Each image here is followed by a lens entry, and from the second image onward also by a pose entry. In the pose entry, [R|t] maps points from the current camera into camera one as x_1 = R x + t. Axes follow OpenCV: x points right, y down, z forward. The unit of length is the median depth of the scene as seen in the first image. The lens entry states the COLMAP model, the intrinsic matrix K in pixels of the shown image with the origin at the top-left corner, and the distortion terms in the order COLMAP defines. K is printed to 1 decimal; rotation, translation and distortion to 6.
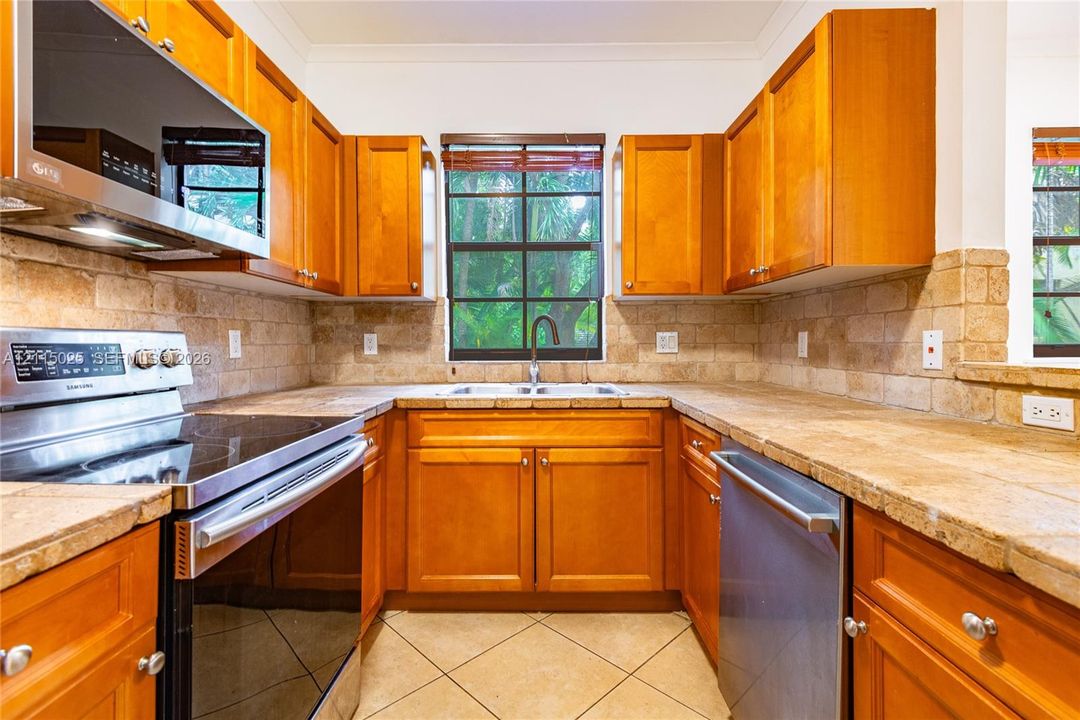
lens RADIAL K [[489.4, 0, 540.1], [0, 489.4, 347.5], [0, 0, 1]] dist [0.034852, -0.019942]
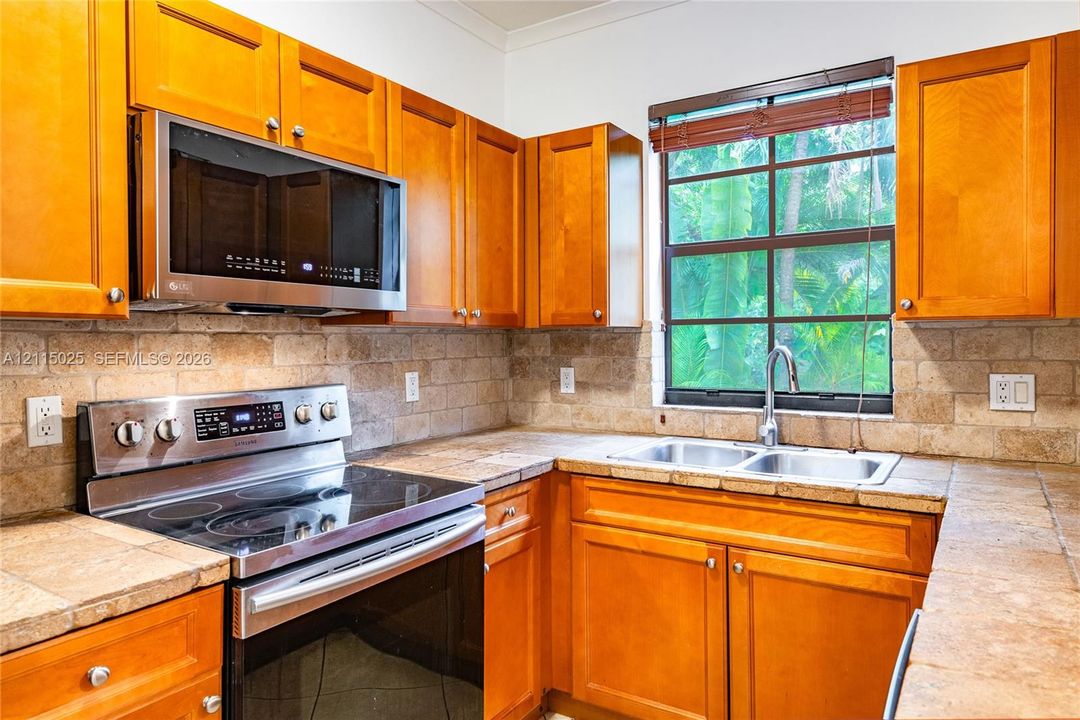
lens RADIAL K [[696.4, 0, 538.5], [0, 696.4, 346.1], [0, 0, 1]] dist [0.049871, -0.049040]
pose [[0.844062, 0.003427, -0.536235, 0.303705], [-0.000352, 0.999983, 0.005837, -0.090992], [0.536245, -0.004738, 0.844049, -0.005166]]
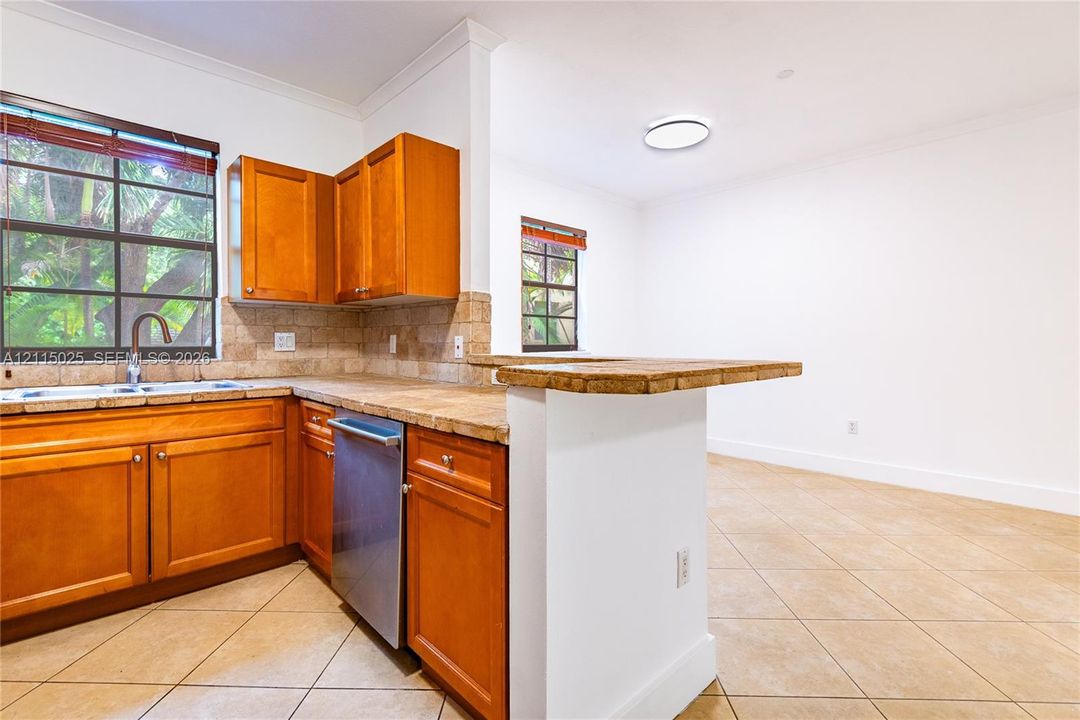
lens RADIAL K [[489.4, 0, 540.1], [0, 489.4, 347.5], [0, 0, 1]] dist [0.034852, -0.019942]
pose [[0.725201, -0.001781, 0.688535, -0.131918], [0.001563, 0.999998, 0.000940, 0.003433], [-0.688535, 0.000395, 0.725203, -0.317719]]
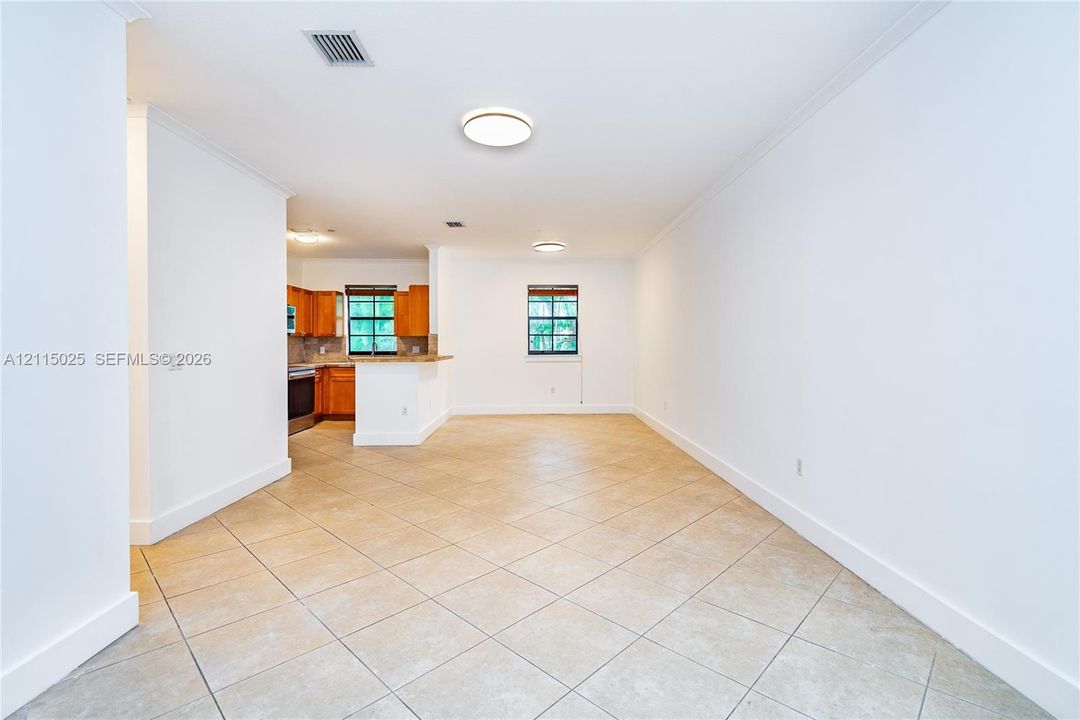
lens RADIAL K [[489.4, 0, 540.1], [0, 489.4, 347.5], [0, 0, 1]] dist [0.034852, -0.019942]
pose [[0.999881, 0.004332, 0.014809, 1.335499], [-0.004380, 0.999985, 0.003240, -0.050283], [-0.014794, -0.003305, 0.999885, -2.905617]]
